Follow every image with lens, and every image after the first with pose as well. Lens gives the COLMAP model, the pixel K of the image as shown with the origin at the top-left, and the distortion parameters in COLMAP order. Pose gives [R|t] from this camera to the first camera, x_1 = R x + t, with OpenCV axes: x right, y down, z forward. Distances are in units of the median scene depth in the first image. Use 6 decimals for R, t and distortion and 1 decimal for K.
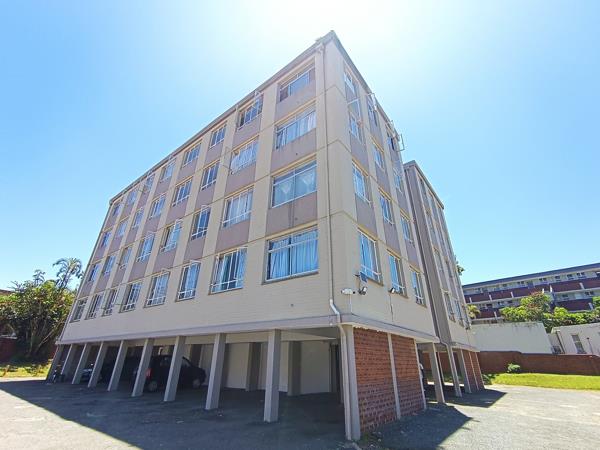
lens RADIAL K [[277.0, 0, 298.5], [0, 277.0, 220.9], [0, 0, 1]] dist [-0.005664, 0.004139]
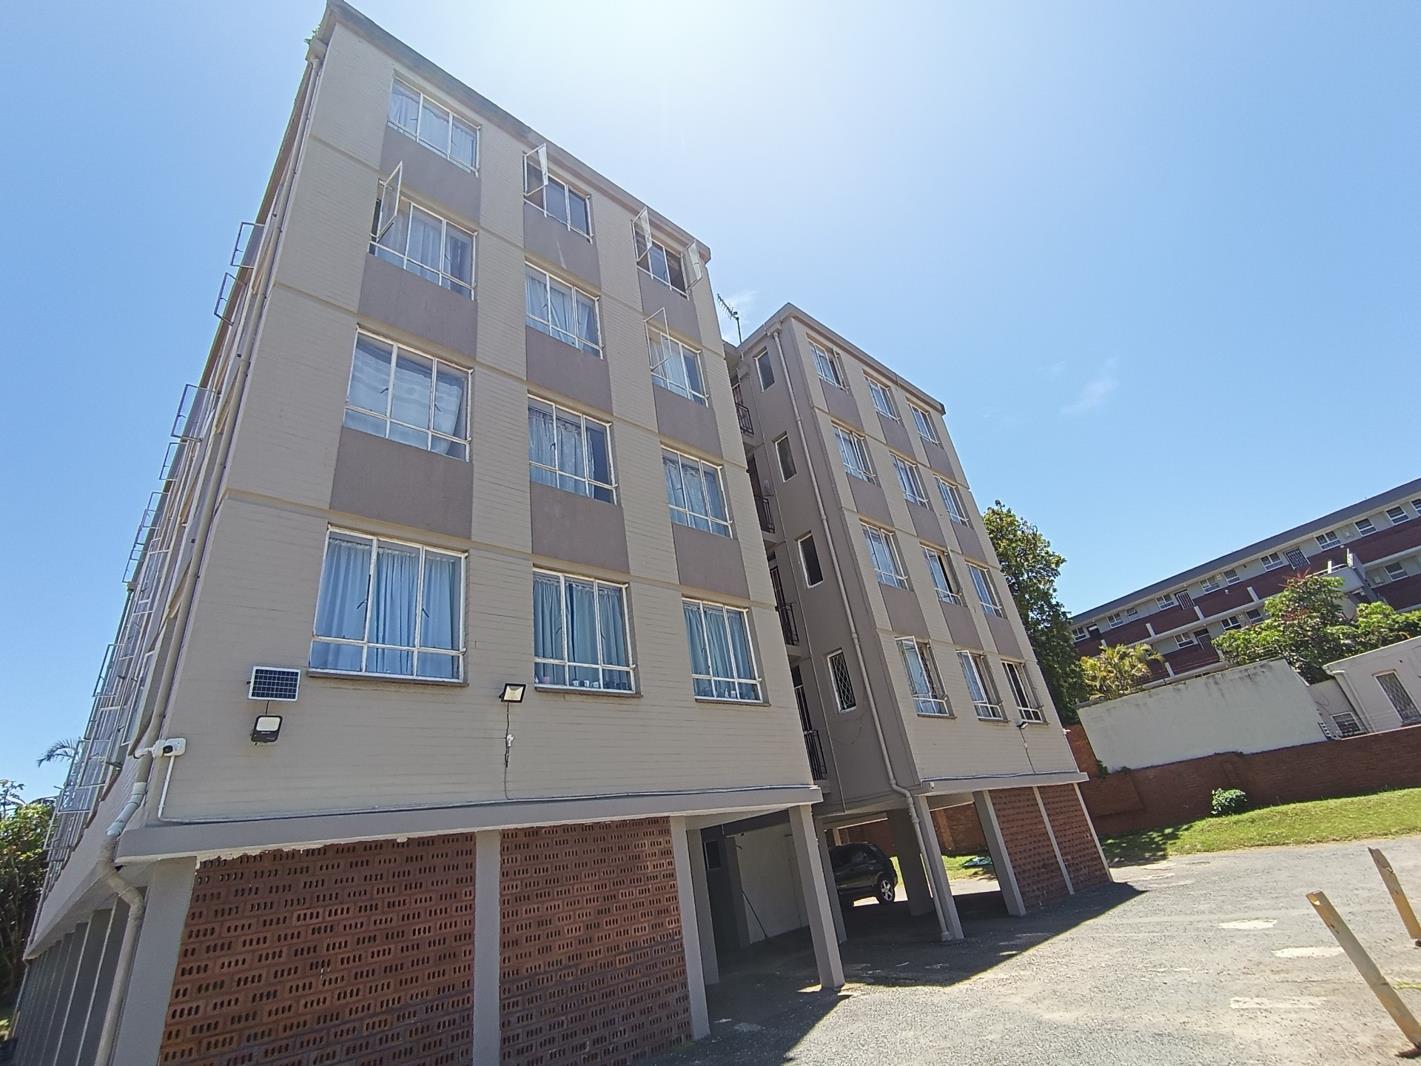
lens RADIAL K [[655.9, 0, 706.9], [0, 655.9, 523.3], [0, 0, 1]] dist [-0.005664, 0.004139]
pose [[0.973084, -0.218503, -0.073239, 0.262829], [0.217946, 0.975836, -0.015616, 0.047704], [0.074881, -0.000766, 0.997192, 0.101841]]
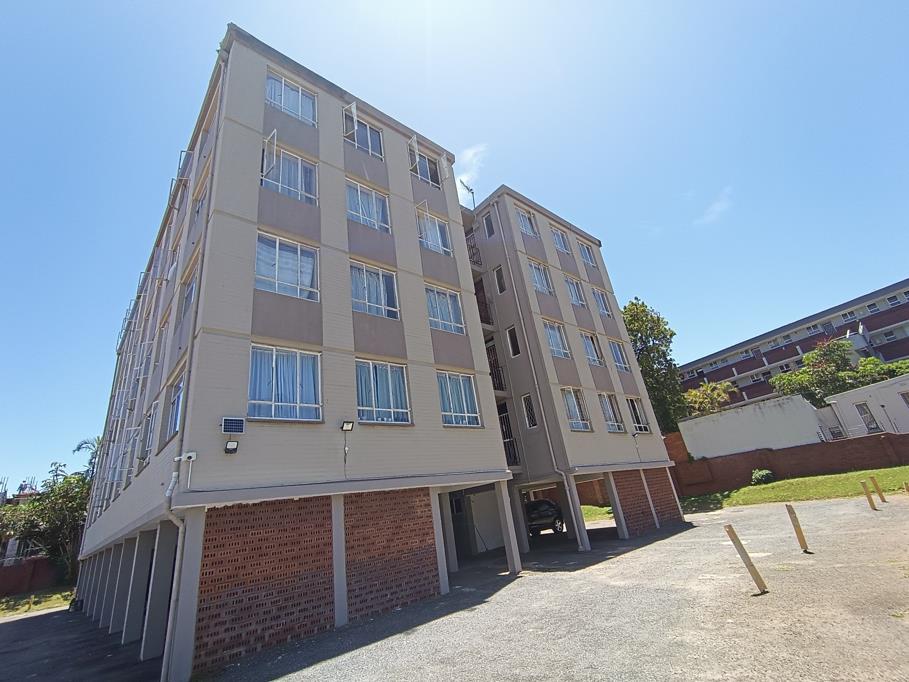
lens RADIAL K [[419.6, 0, 452.2], [0, 419.6, 334.8], [0, 0, 1]] dist [-0.005664, 0.004139]
pose [[0.969782, -0.216087, -0.113269, 0.288803], [0.223778, 0.972785, 0.060113, 0.018149], [0.097196, -0.083644, 0.991744, 0.037597]]
